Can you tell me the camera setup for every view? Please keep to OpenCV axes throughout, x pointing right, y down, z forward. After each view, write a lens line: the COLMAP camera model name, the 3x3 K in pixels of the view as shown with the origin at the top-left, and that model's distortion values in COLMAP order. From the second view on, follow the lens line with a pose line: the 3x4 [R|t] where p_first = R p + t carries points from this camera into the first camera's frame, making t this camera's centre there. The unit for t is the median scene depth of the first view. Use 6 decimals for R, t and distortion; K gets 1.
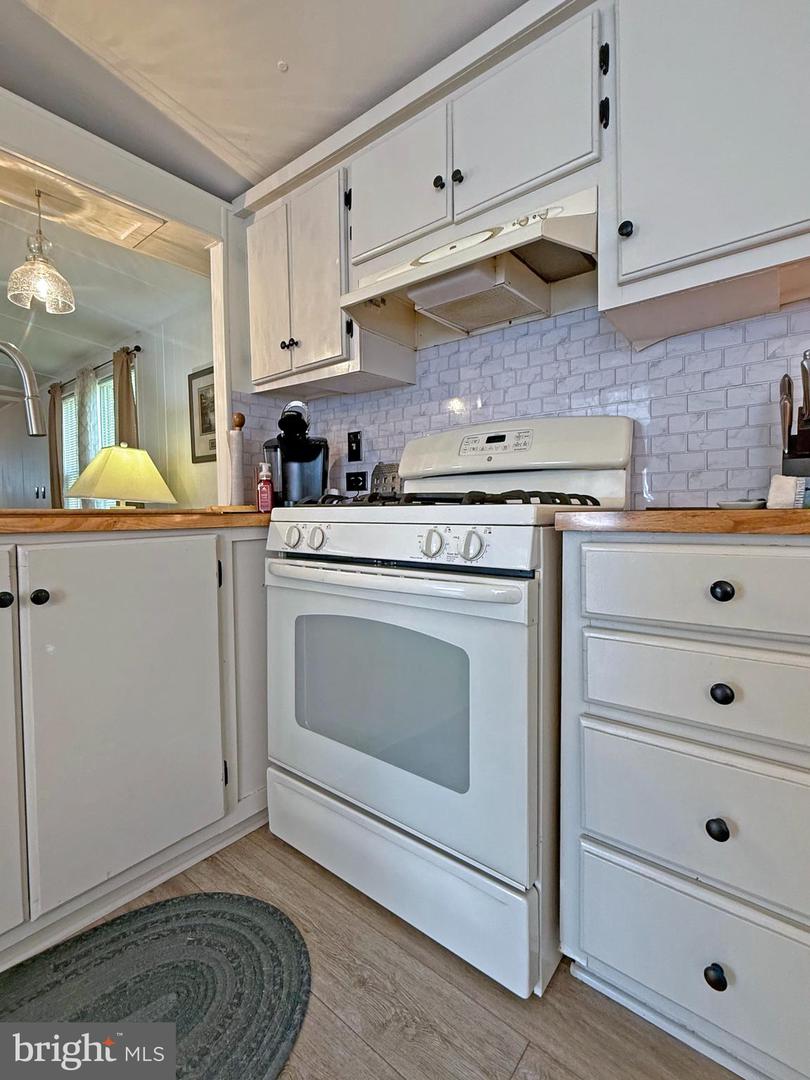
lens RADIAL K [[504.1, 0, 405.0], [0, 504.1, 540.0], [0, 0, 1]] dist [0.000761, 0.000230]
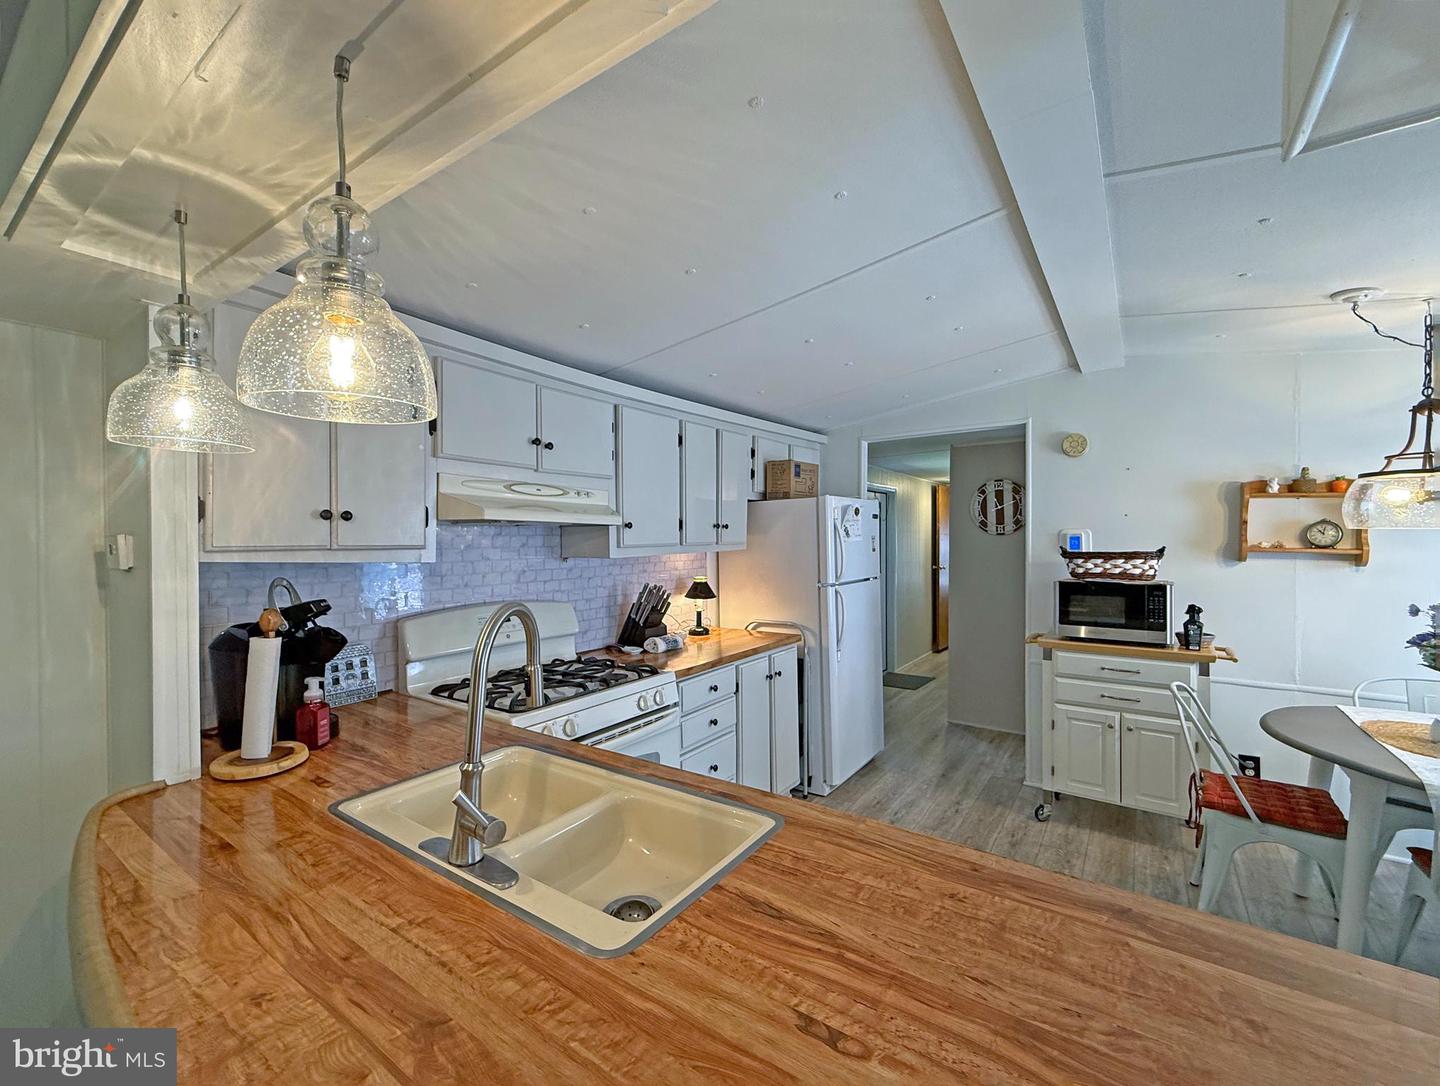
lens RADIAL K [[612.0, 0, 720.0], [0, 612.0, 543.0], [0, 0, 1]] dist [0.000202, 0.000379]
pose [[-0.085474, 0.000516, 0.996340, -1.317421], [0.060634, 0.998149, 0.004685, -0.346044], [-0.994494, 0.060813, -0.085347, 0.553888]]
